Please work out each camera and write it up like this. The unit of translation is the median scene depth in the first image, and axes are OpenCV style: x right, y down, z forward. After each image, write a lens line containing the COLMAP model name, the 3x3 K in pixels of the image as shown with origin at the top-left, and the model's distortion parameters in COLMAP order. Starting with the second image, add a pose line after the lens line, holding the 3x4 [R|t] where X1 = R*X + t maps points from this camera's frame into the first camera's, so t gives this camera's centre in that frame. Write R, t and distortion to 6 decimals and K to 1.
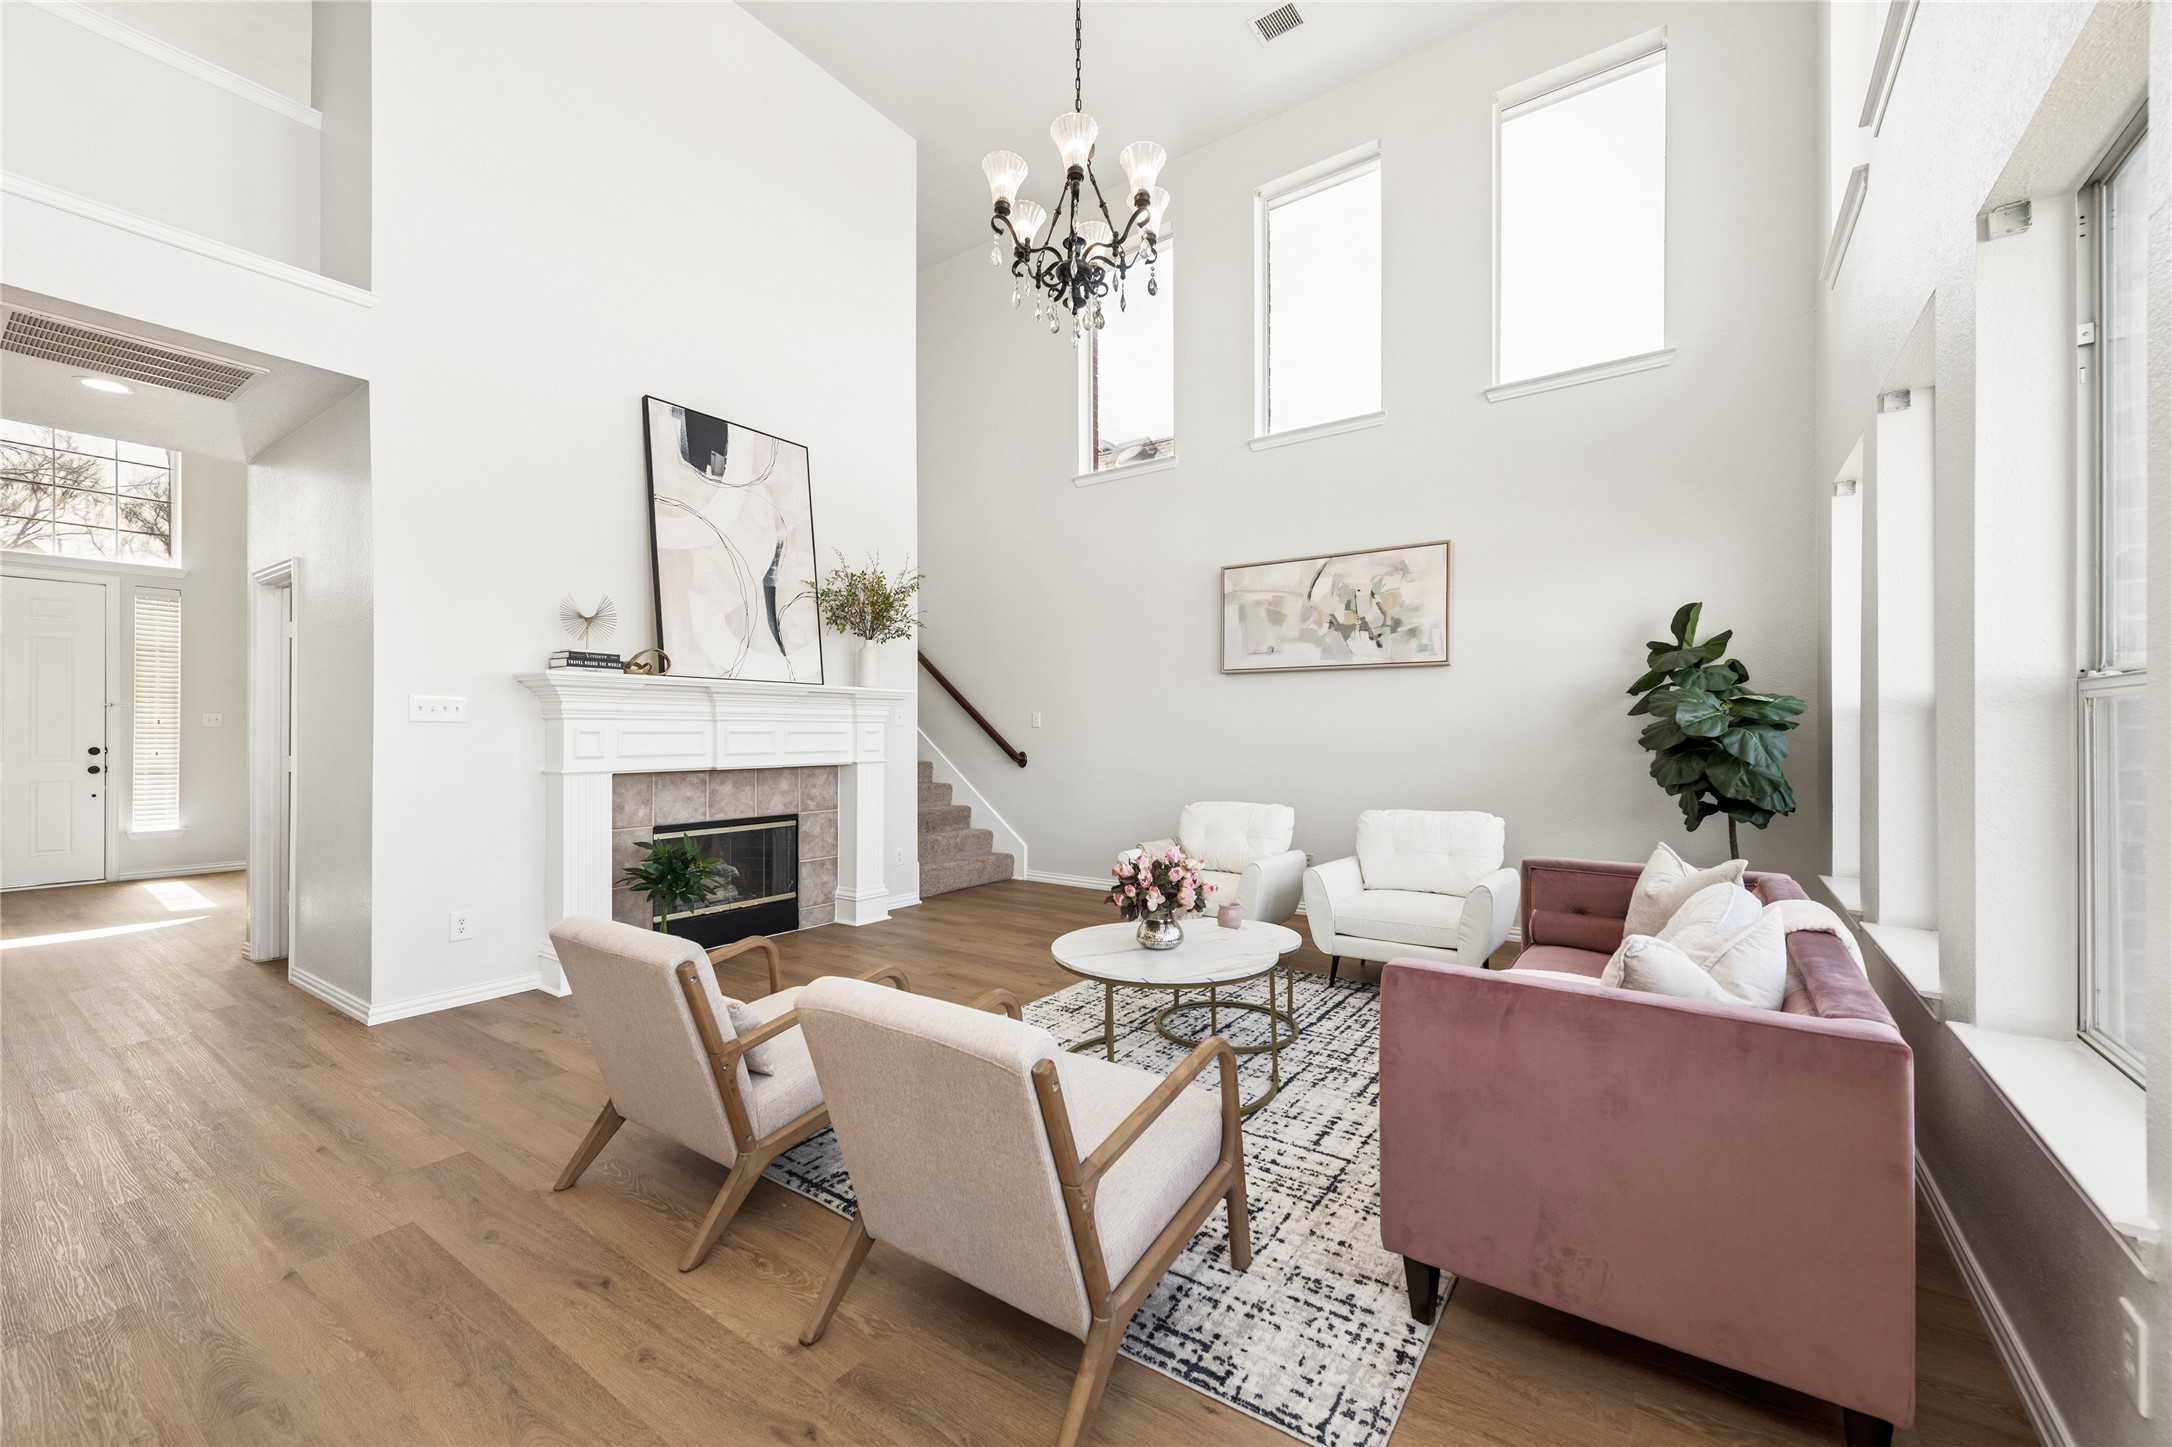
lens RADIAL K [[850.5, 0, 1092.0], [0, 850.5, 727.8], [0, 0, 1]] dist [0.002521, -0.000616]
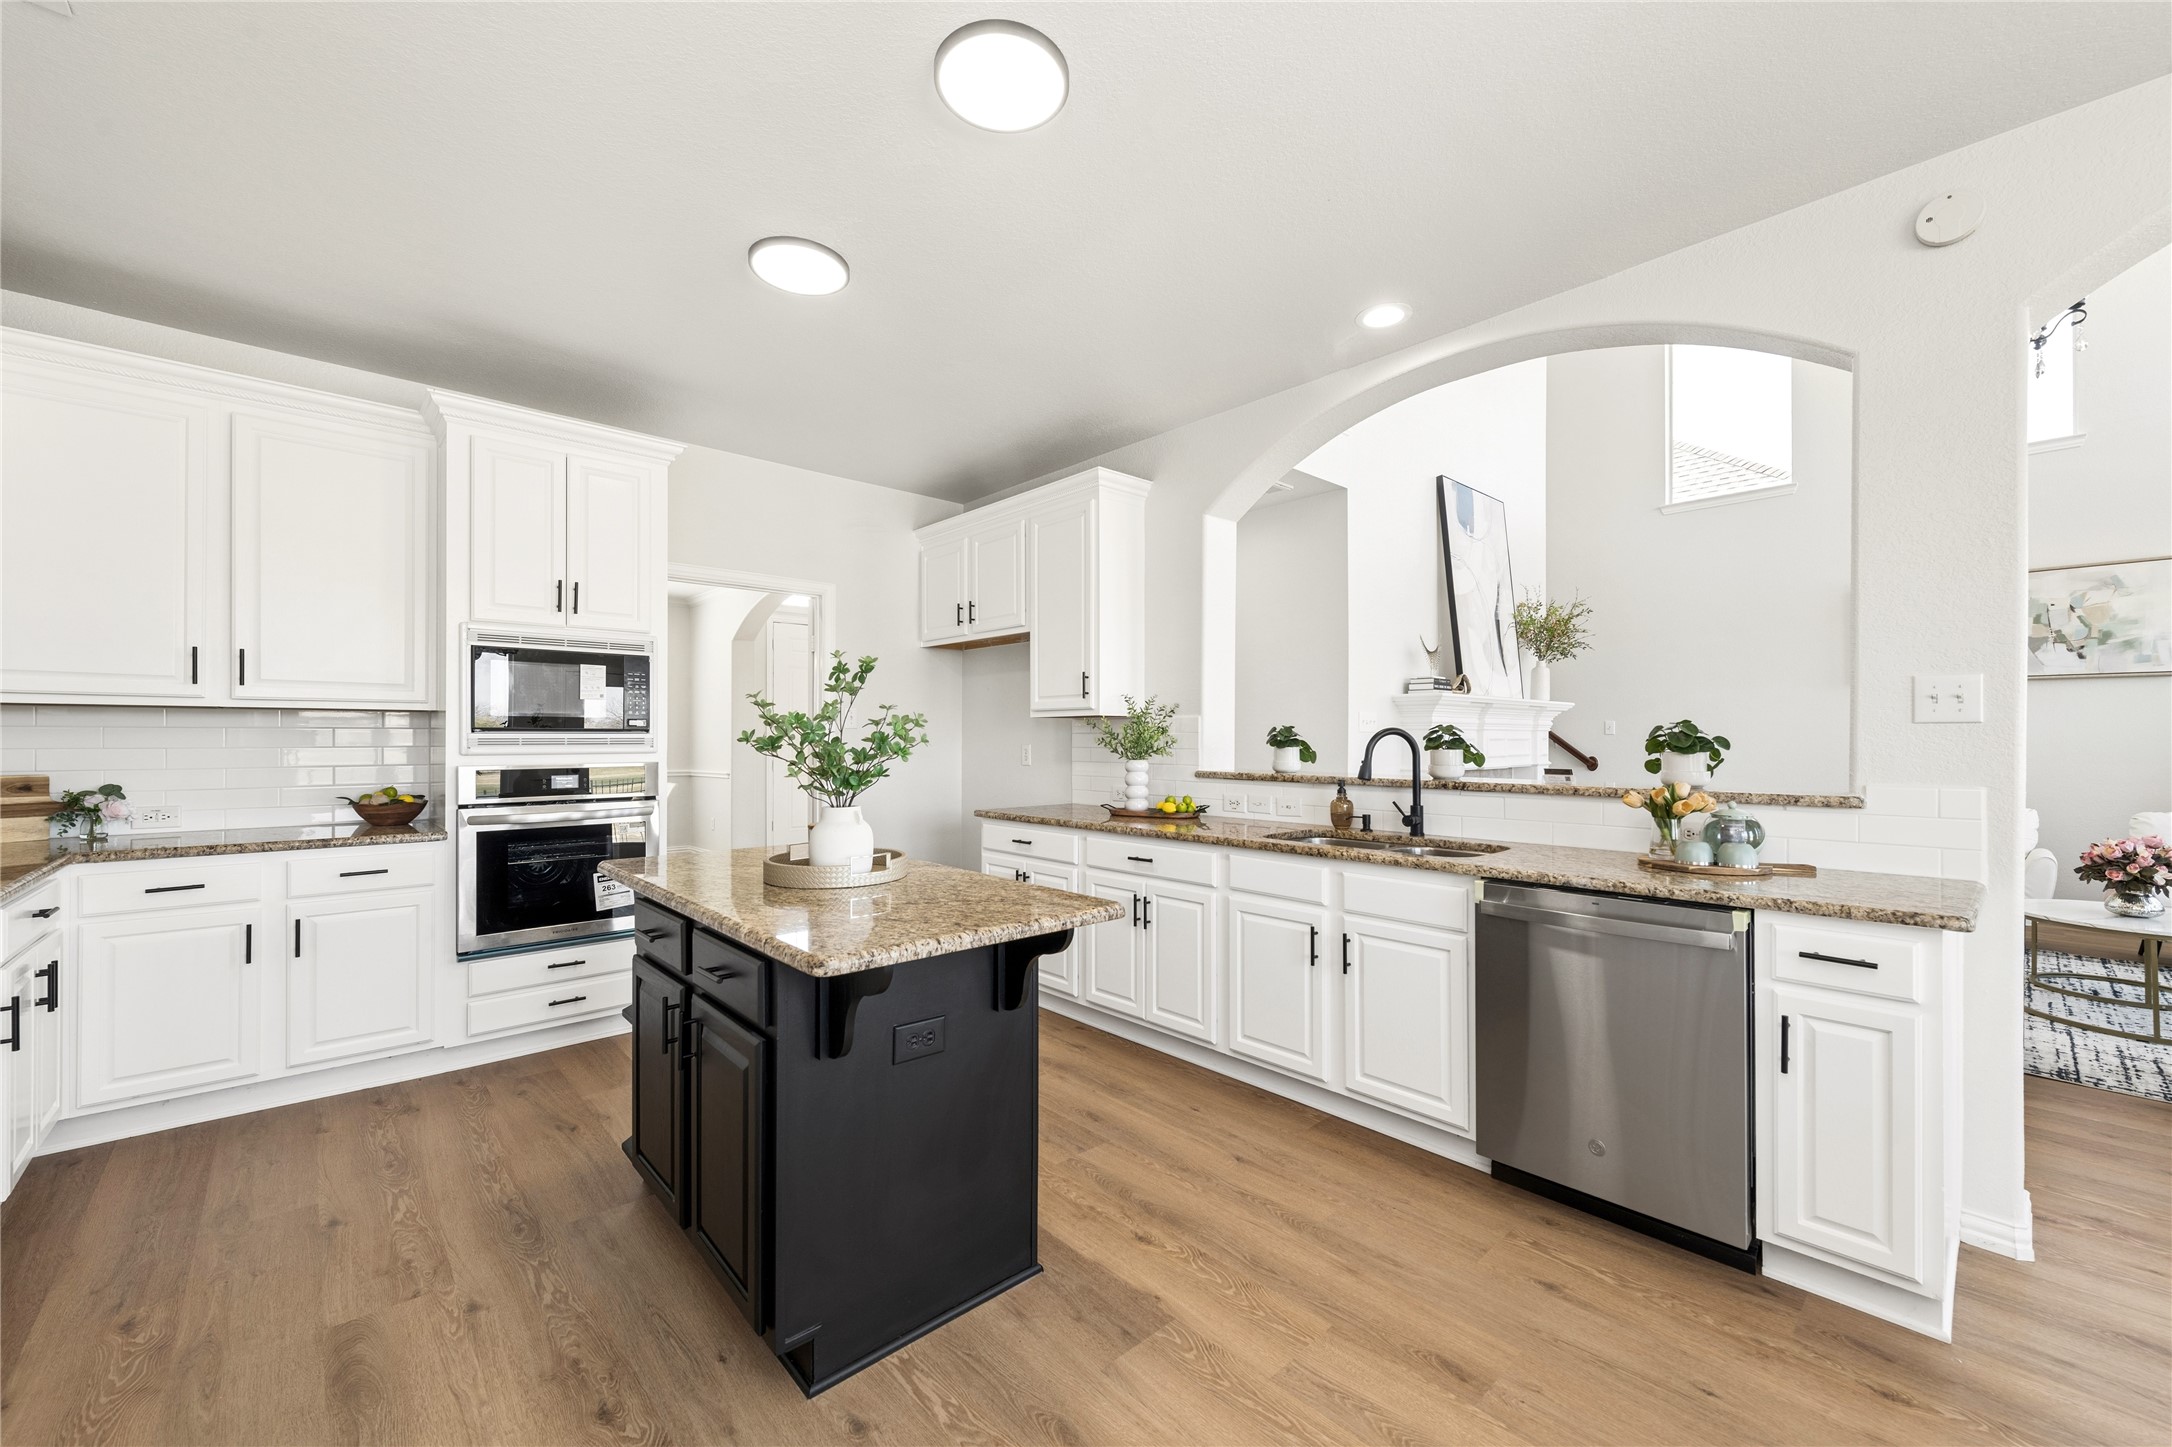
lens RADIAL K [[850.5, 0, 1076.4], [0, 850.5, 727.9], [0, 0, 1]] dist [0.002521, -0.000616]
pose [[0.974394, -0.000488, -0.224846, -0.637729], [-0.000254, 0.999995, -0.003269, -0.005593], [0.224846, 0.003243, 0.974389, -0.304325]]
